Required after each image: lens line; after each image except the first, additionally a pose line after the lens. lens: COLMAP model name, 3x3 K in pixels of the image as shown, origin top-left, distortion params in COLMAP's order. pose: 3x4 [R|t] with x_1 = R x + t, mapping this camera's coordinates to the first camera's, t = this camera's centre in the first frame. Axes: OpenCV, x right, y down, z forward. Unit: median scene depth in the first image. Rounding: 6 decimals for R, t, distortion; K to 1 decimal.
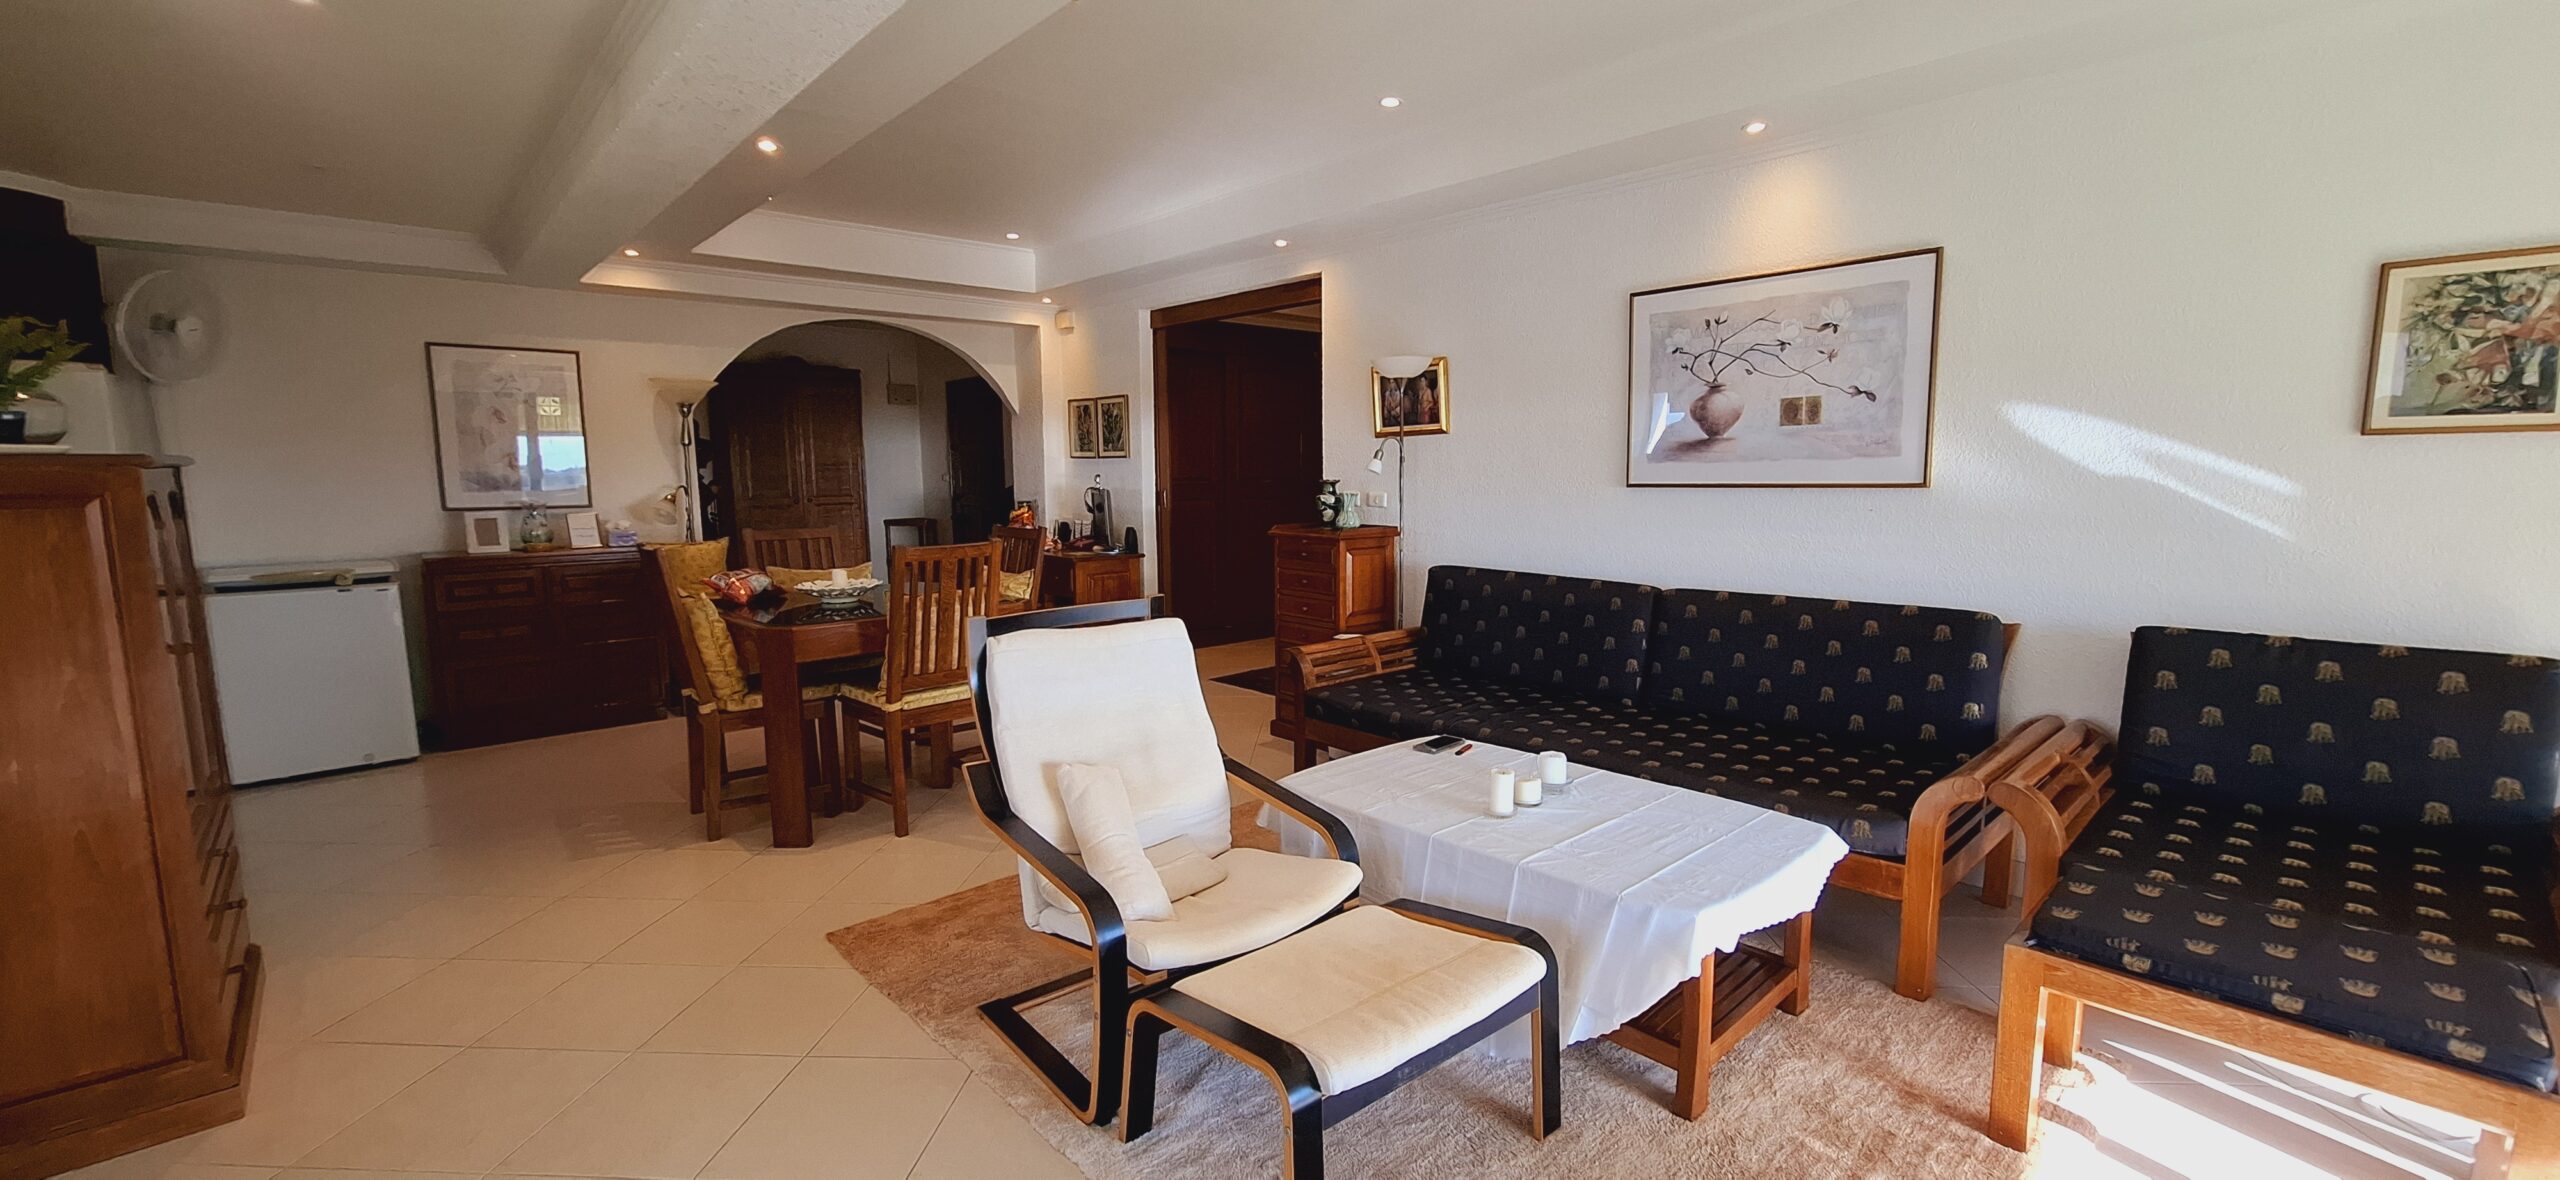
lens RADIAL K [[1023.7, 0, 1313.7], [0, 1023.7, 592.9], [0, 0, 1]] dist [0.000639, 0.000198]
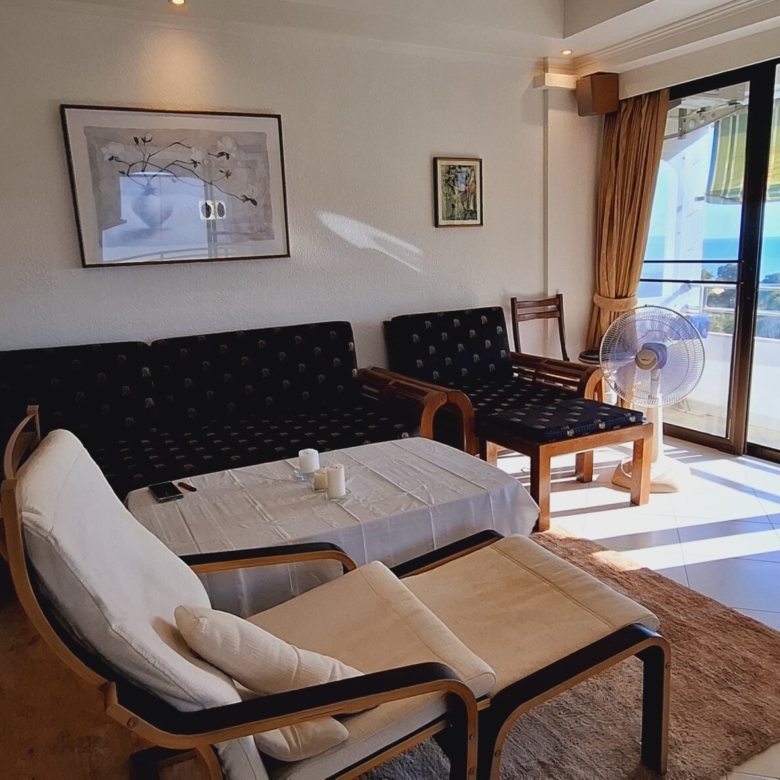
lens RADIAL K [[675.8, 0, 390.0], [0, 675.8, 390.0], [0, 0, 1]] dist [0.018968, -0.002057]
pose [[0.270326, -0.206689, 0.940321, -0.488672], [0.149932, 0.973806, 0.170947, -0.053746], [-0.951023, 0.094773, 0.294234, 0.516227]]
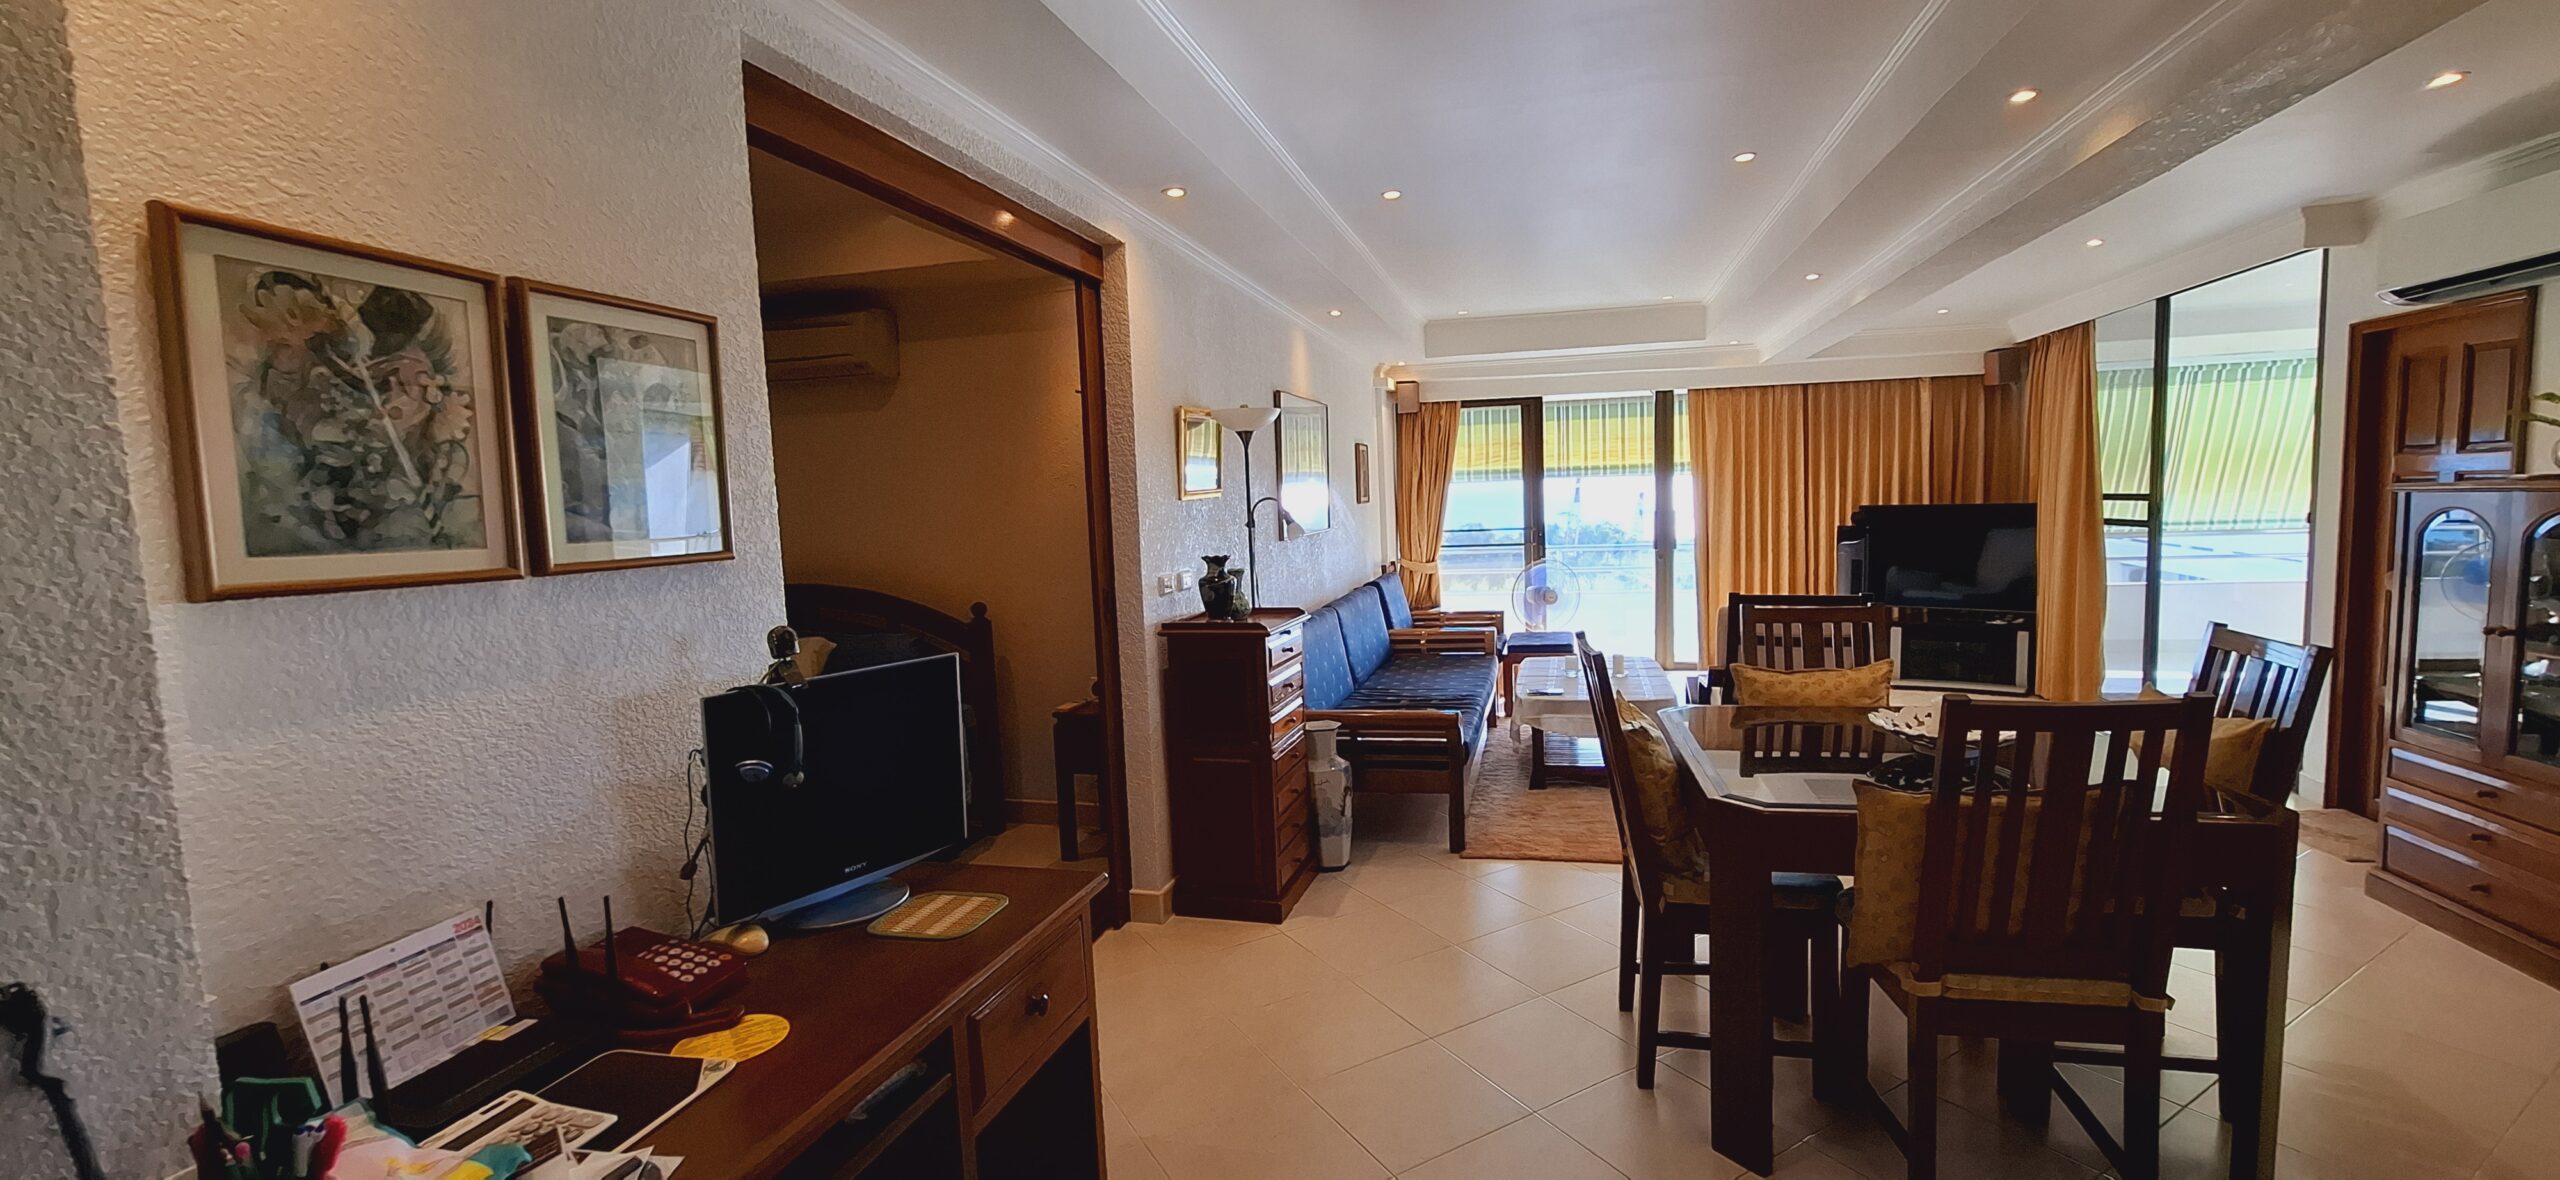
lens RADIAL K [[1023.7, 0, 1313.7], [0, 1023.7, 592.9], [0, 0, 1]] dist [0.000639, 0.000198]
pose [[-0.533614, -0.054121, 0.843995, -0.974401], [0.144588, 0.977420, 0.154092, -0.282701], [-0.833277, 0.204258, -0.513740, 2.007774]]
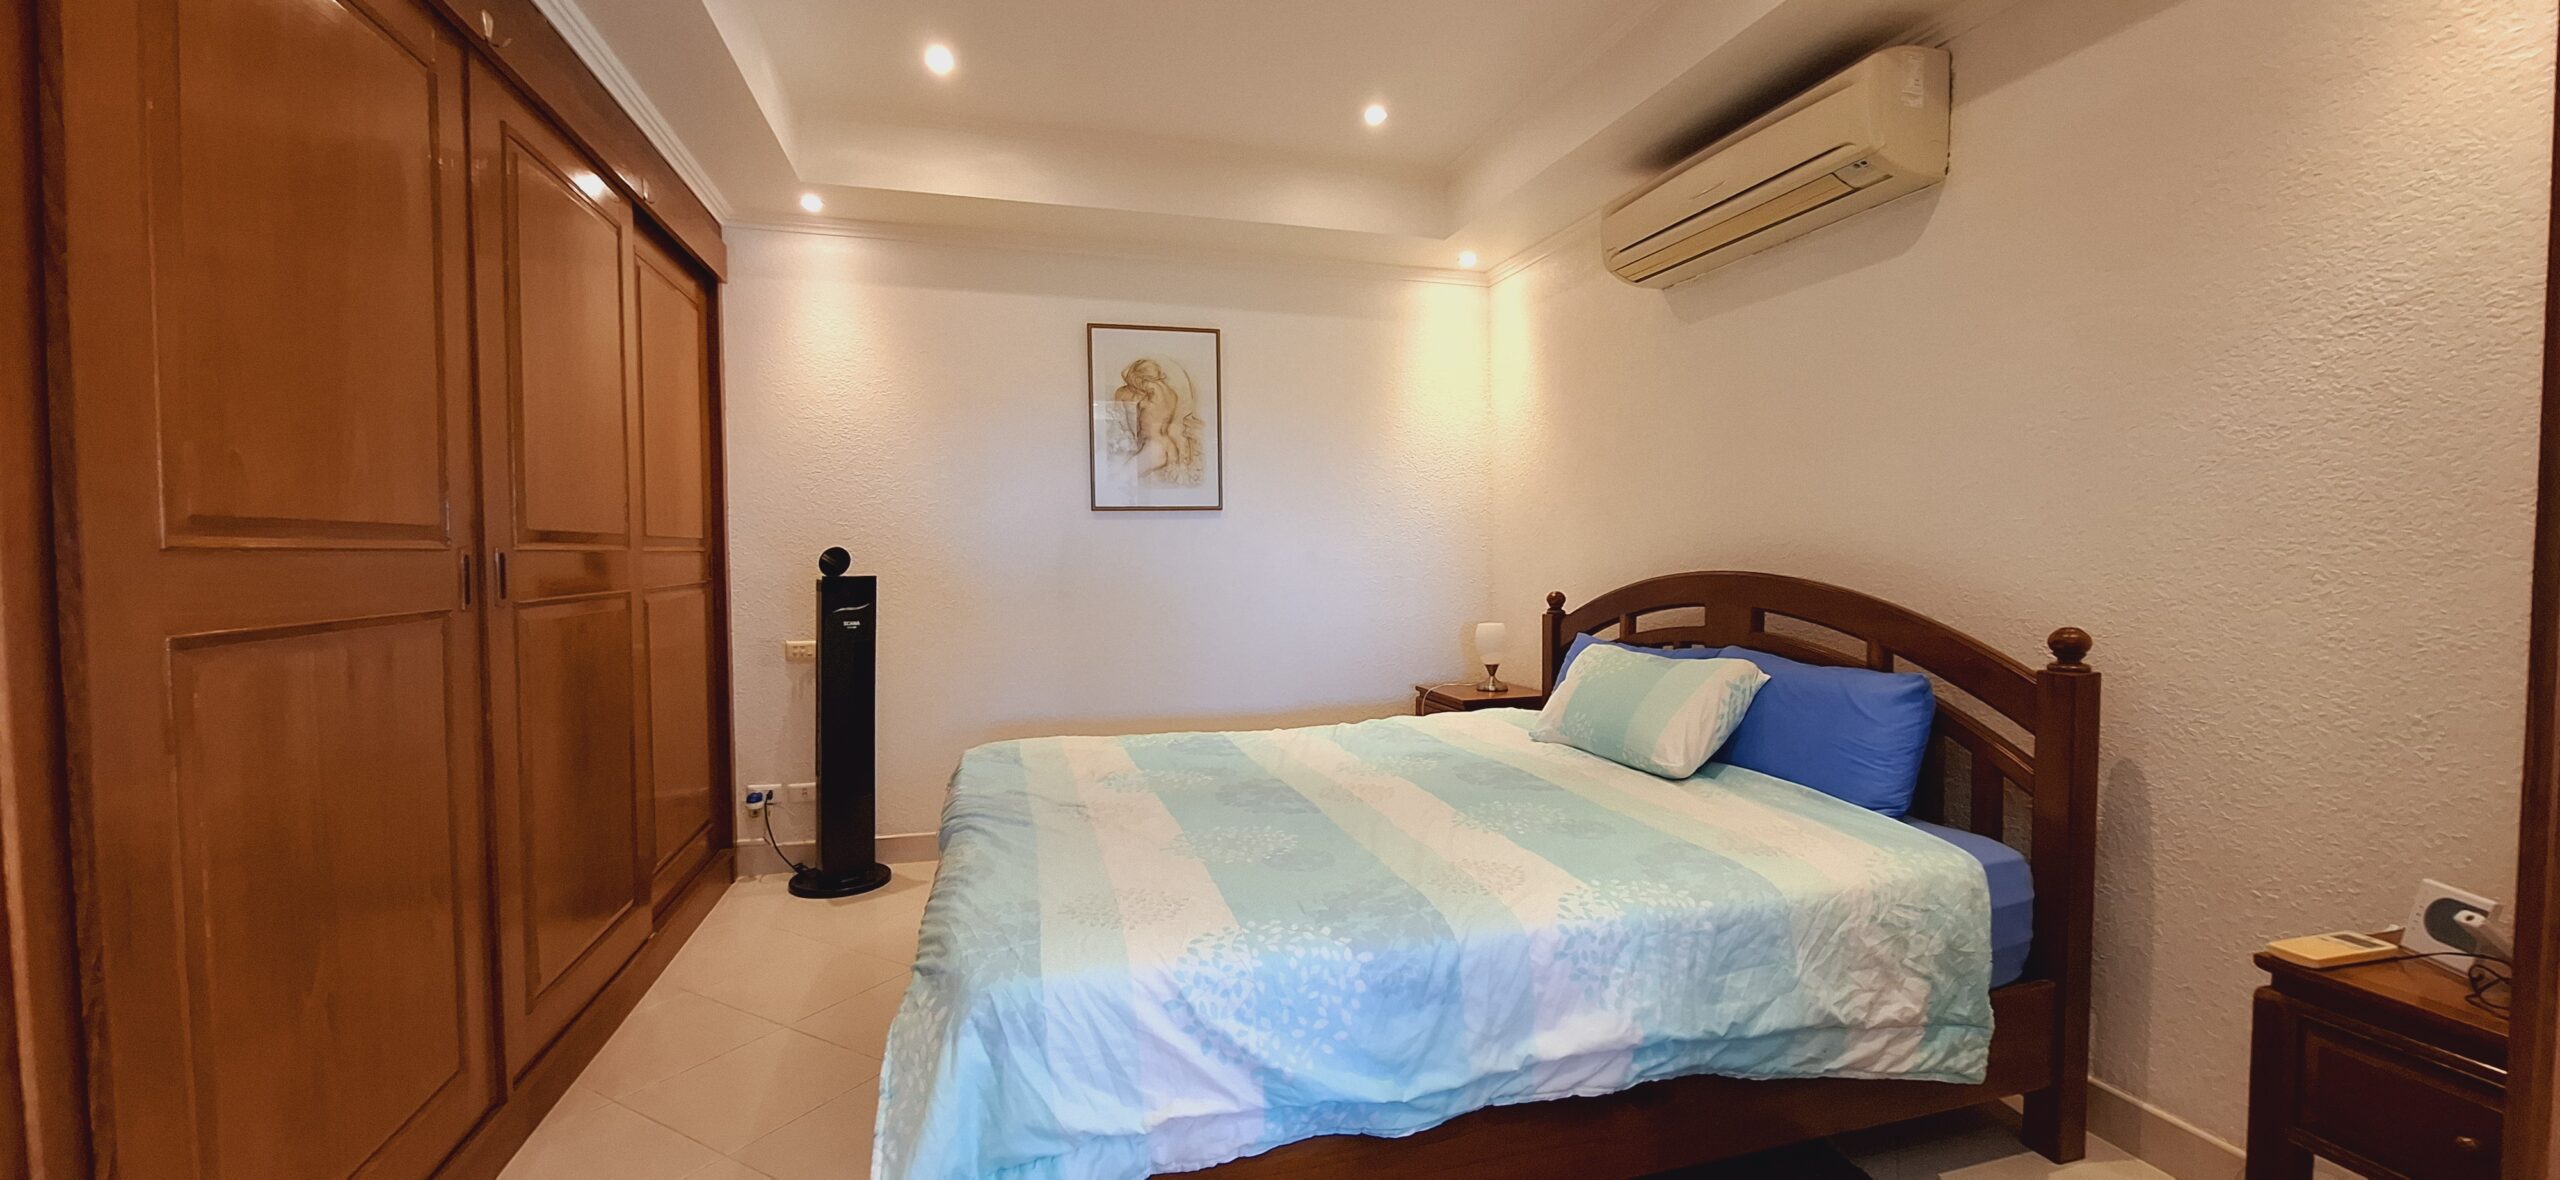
lens RADIAL K [[1023.7, 0, 1313.7], [0, 1023.7, 592.9], [0, 0, 1]] dist [0.000639, 0.000198]
pose [[0.441753, -0.030406, 0.896621, -0.321357], [0.104726, 0.994340, -0.017878, -0.181592], [-0.891003, 0.101797, 0.442437, 1.809267]]
